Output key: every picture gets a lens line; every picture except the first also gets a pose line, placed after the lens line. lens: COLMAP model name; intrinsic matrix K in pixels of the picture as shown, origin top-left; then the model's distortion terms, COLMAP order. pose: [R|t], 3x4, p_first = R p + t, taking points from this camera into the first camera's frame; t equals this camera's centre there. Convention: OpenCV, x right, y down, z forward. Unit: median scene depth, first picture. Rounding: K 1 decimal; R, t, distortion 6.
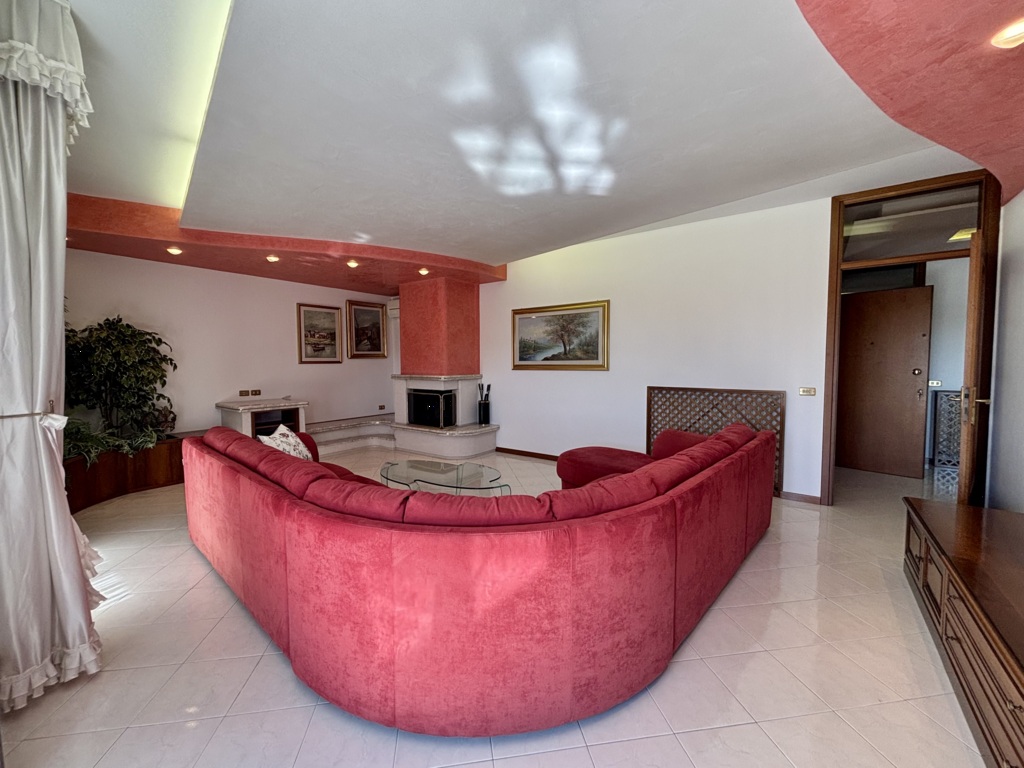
lens RADIAL K [[412.2, 0, 507.5], [0, 412.2, 385.7], [0, 0, 1]] dist [0.001765, 0.000294]
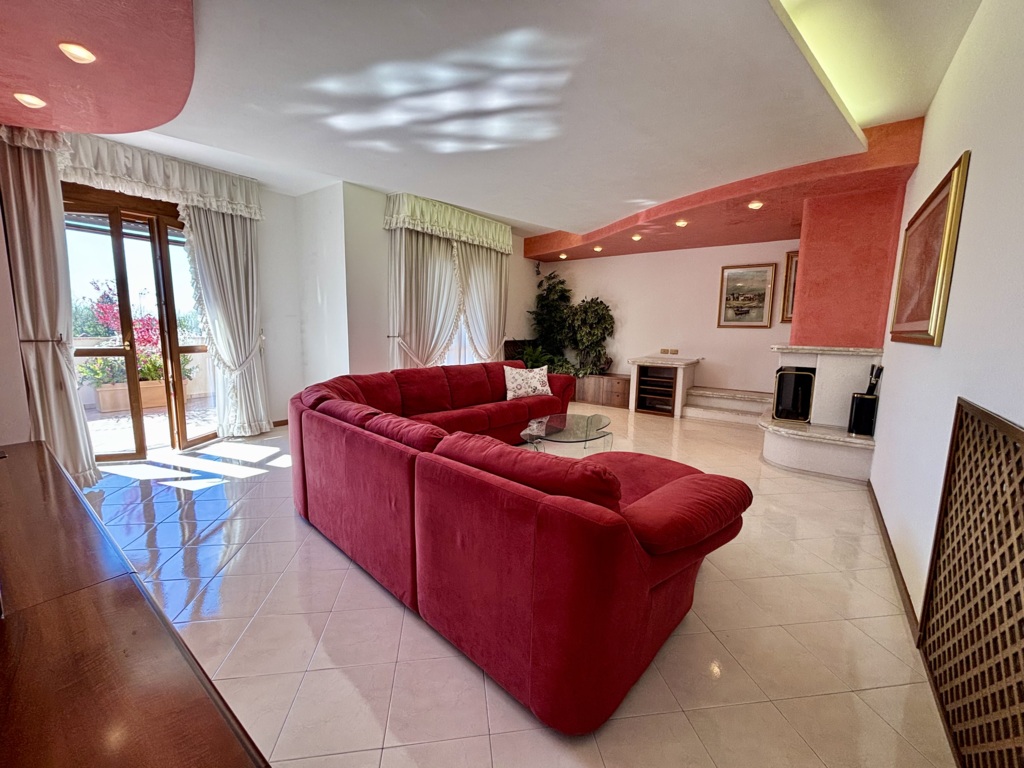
lens RADIAL K [[412.2, 0, 507.1], [0, 412.2, 381.2], [0, 0, 1]] dist [0.001765, 0.000294]
pose [[-0.015883, 0.135277, -0.990681, 0.534586], [-0.076578, 0.987731, 0.136102, -0.022587], [0.996937, 0.078027, -0.005329, 0.512507]]
